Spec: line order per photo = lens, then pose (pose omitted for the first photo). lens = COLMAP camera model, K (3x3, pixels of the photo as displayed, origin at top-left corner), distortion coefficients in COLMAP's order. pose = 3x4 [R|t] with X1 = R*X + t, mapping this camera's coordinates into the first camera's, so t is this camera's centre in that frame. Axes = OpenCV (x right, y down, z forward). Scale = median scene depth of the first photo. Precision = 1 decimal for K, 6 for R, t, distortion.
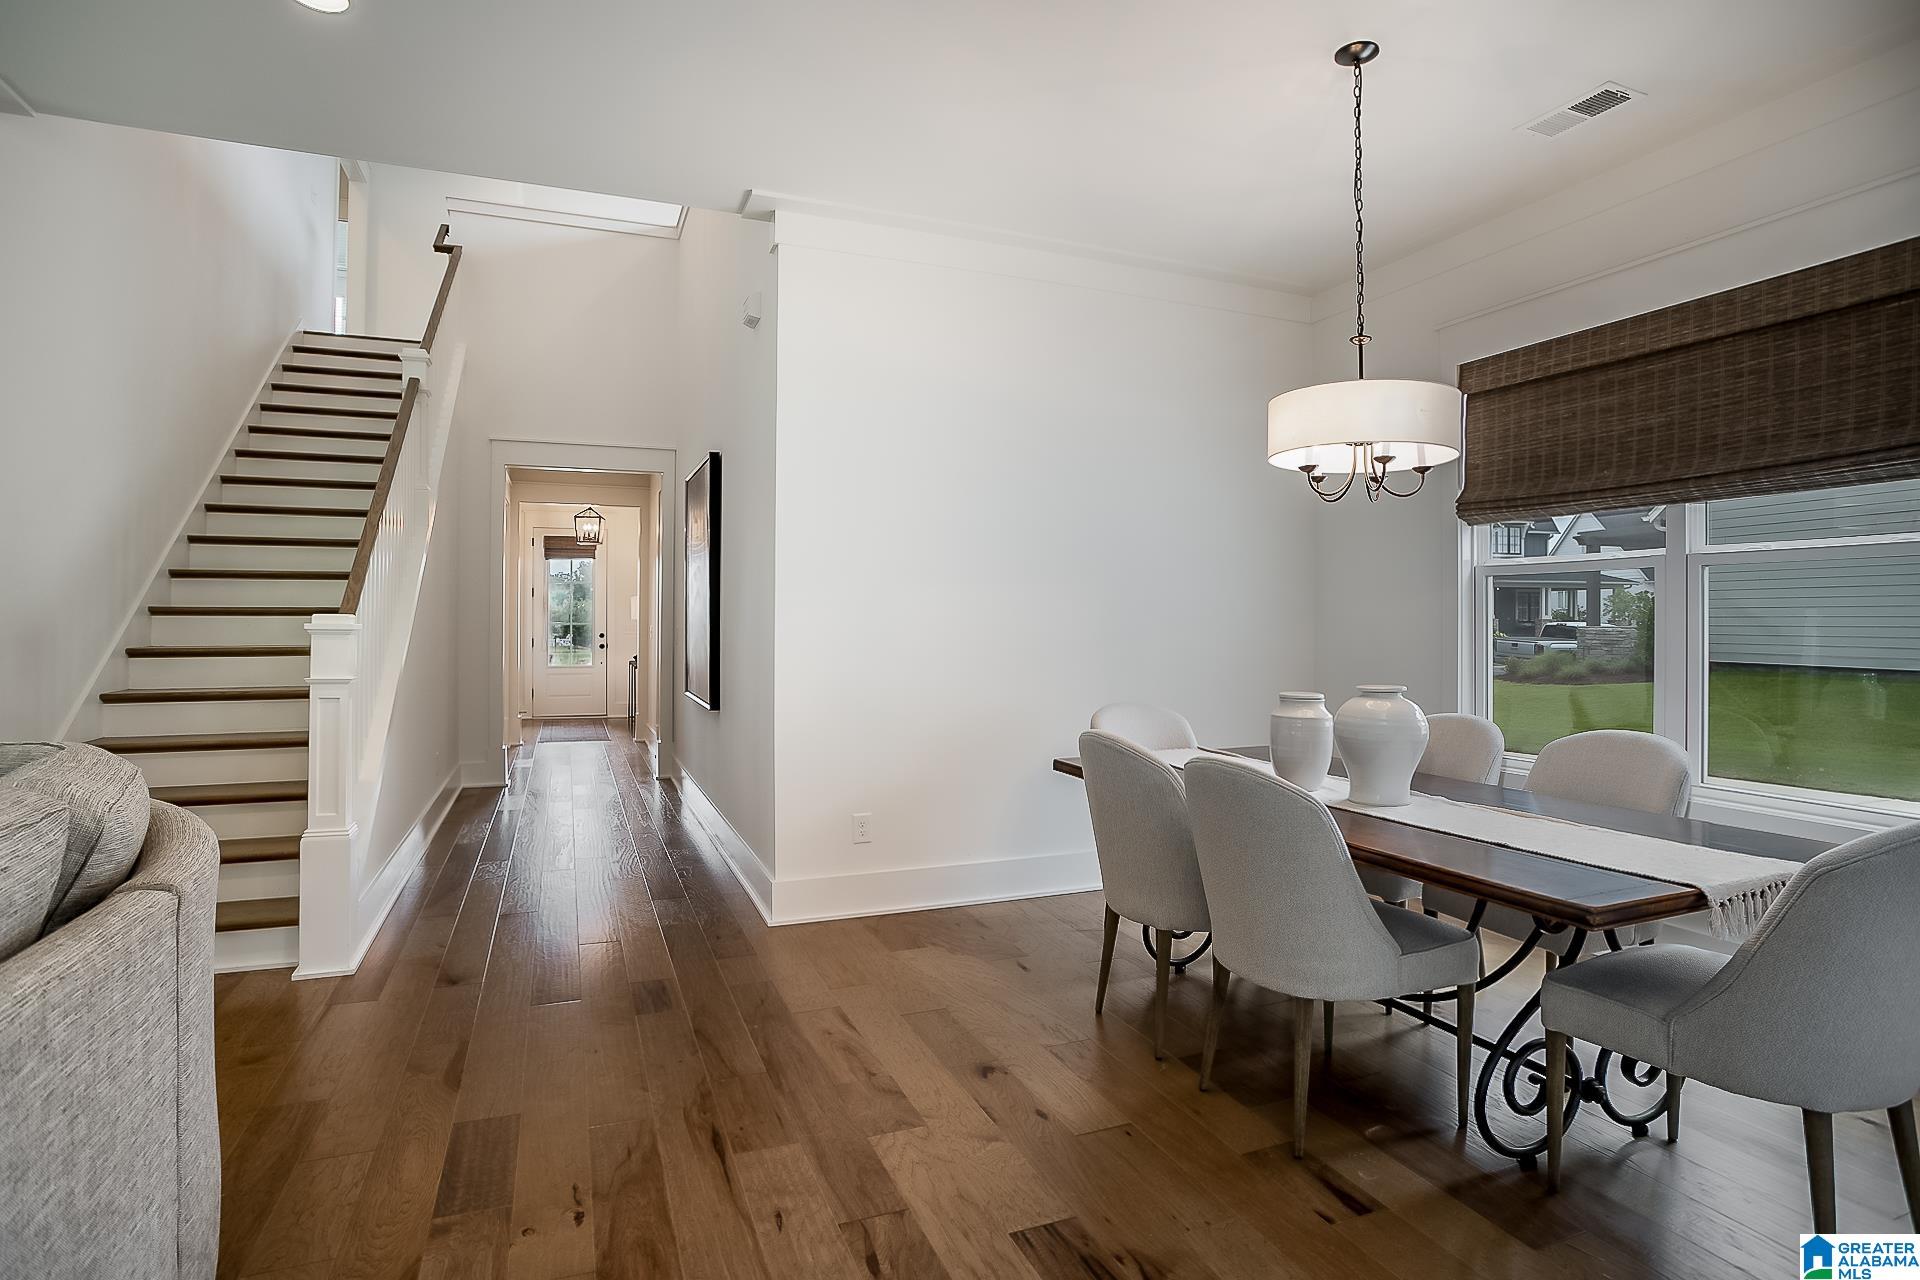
lens RADIAL K [[1011.3, 0, 980.0], [0, 1011.3, 611.5], [0, 0, 1]] dist [-0.061379, 0.028882]
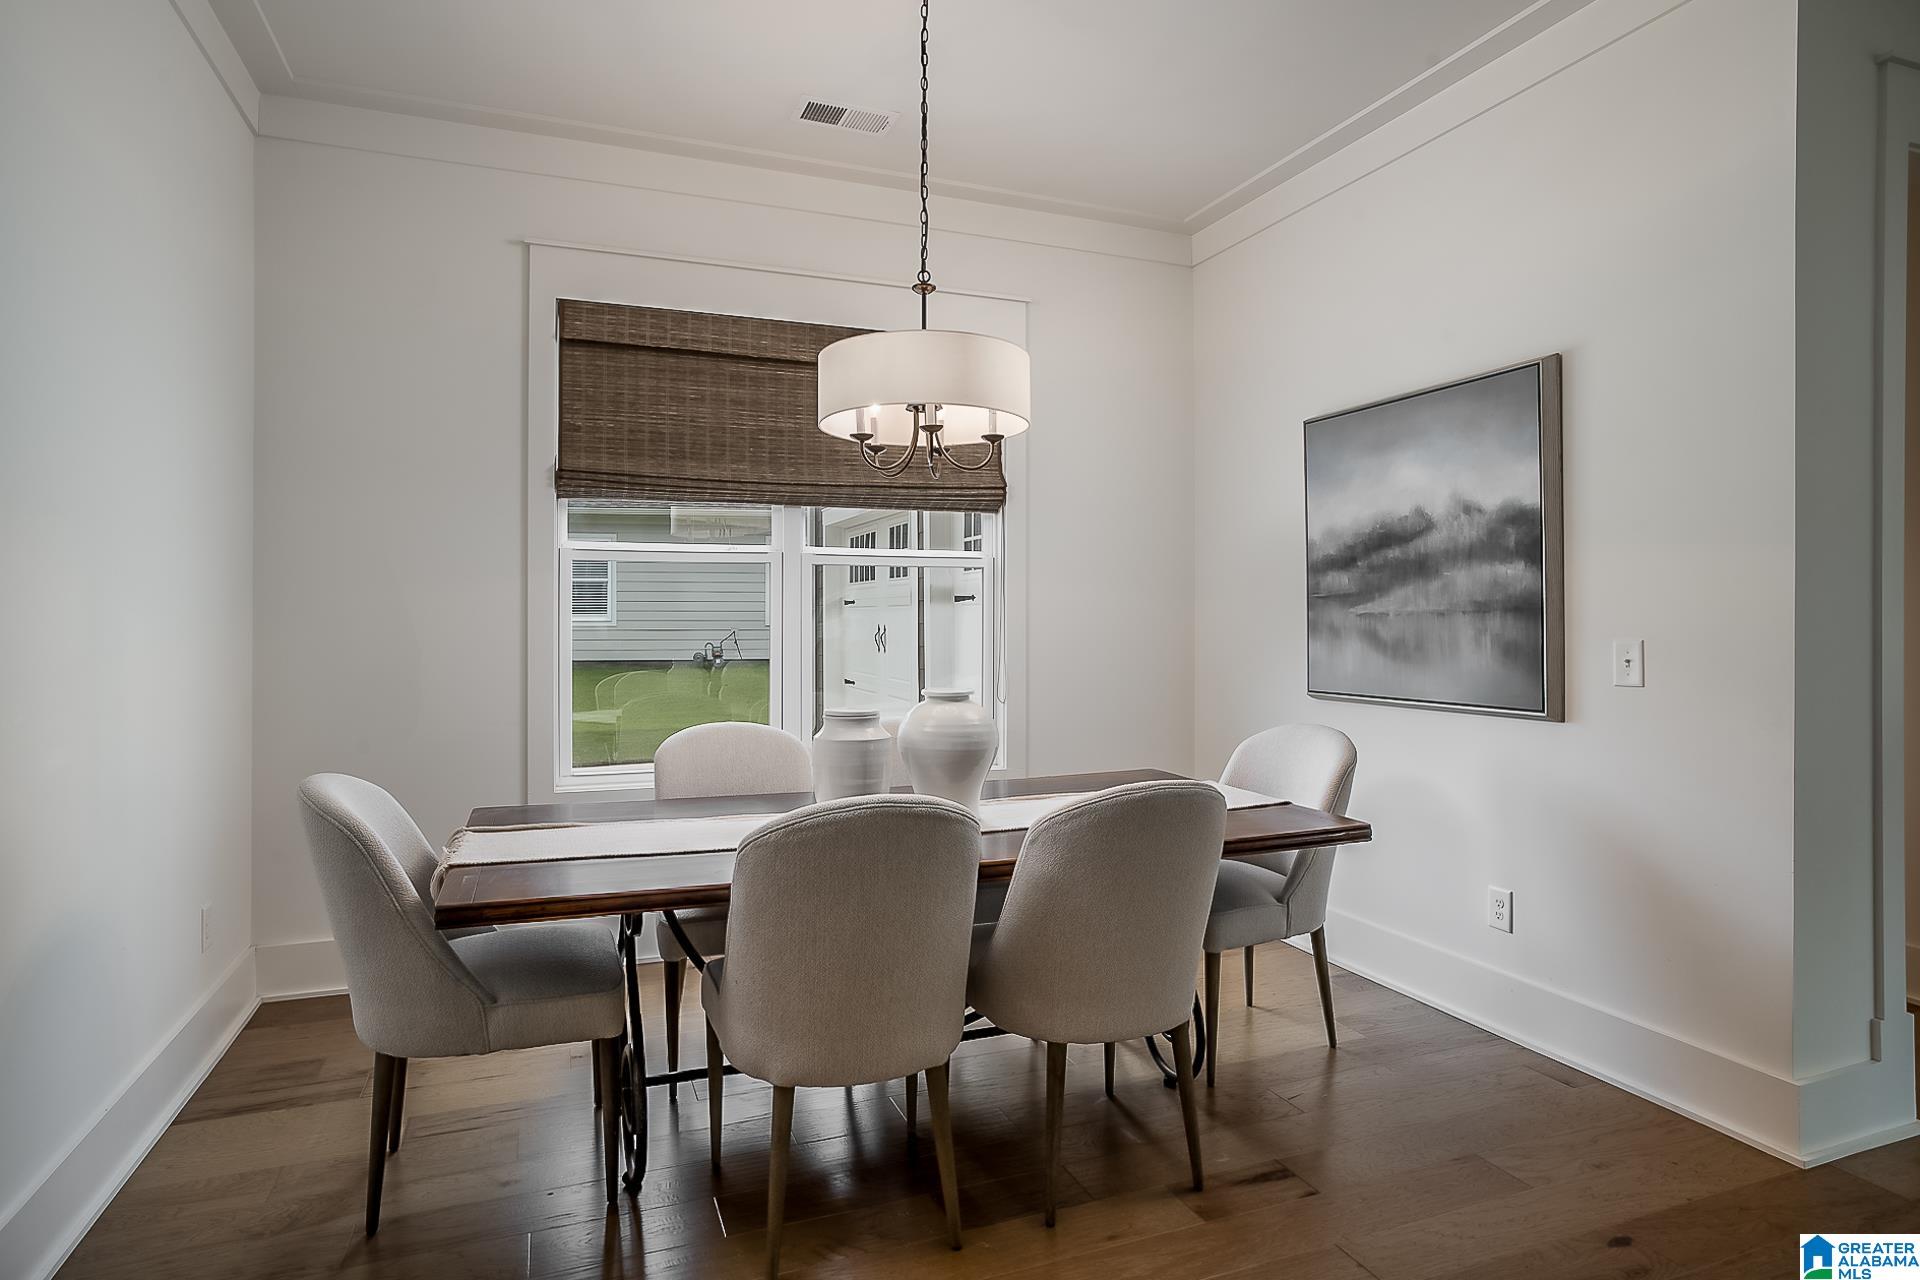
lens RADIAL K [[1040.3, 0, 956.4], [0, 1040.3, 614.0], [0, 0, 1]] dist [-0.040057, 0.000207]
pose [[0.022153, -0.000645, 0.999754, -0.401215], [-0.009653, 0.999953, 0.000859, 0.006297], [-0.999708, -0.009670, 0.022146, 0.748888]]
